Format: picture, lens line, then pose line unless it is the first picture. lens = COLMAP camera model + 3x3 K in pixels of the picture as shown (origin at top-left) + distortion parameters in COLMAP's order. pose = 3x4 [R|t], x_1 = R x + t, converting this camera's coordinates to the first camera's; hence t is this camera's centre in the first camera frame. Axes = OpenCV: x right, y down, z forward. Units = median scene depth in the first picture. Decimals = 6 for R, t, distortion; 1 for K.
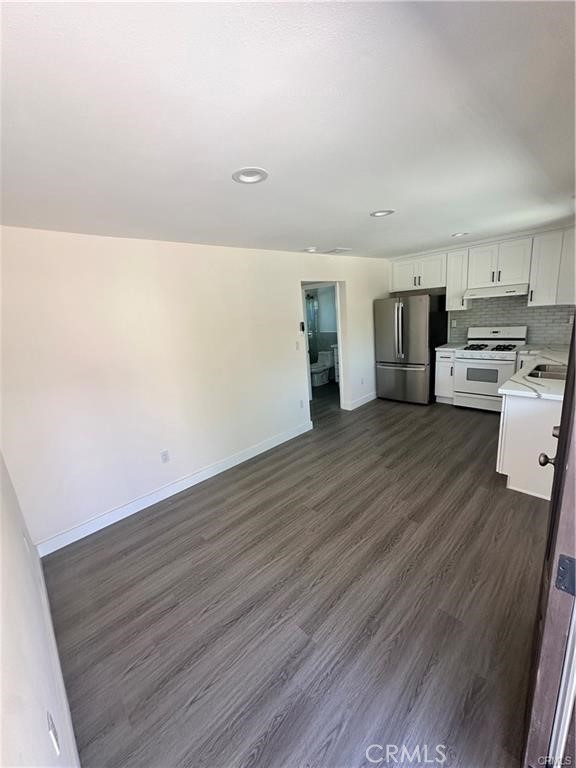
lens RADIAL K [[305.7, 0, 288.6], [0, 305.7, 382.5], [0, 0, 1]] dist [-0.001620, 0.000072]
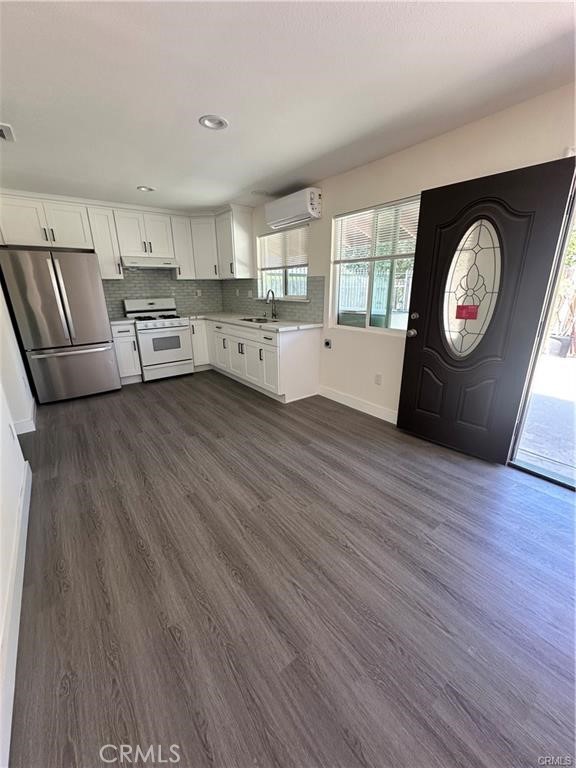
lens RADIAL K [[305.7, 0, 288.6], [0, 305.7, 382.5], [0, 0, 1]] dist [-0.001620, 0.000072]
pose [[0.115711, -0.217762, 0.969119, -0.446921], [0.230662, 0.954891, 0.187024, 0.005171], [-0.966129, 0.201898, 0.160720, 0.585385]]
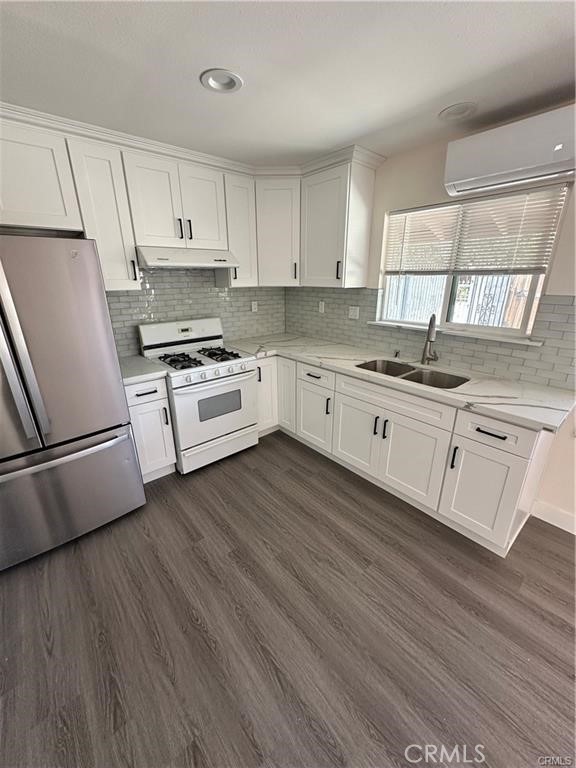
lens RADIAL K [[305.7, 0, 288.6], [0, 305.7, 382.5], [0, 0, 1]] dist [-0.001620, 0.000072]
pose [[0.056008, -0.245957, 0.967661, 0.115256], [0.228935, 0.946524, 0.227333, -0.210131], [-0.971829, 0.208799, 0.109321, 1.018176]]
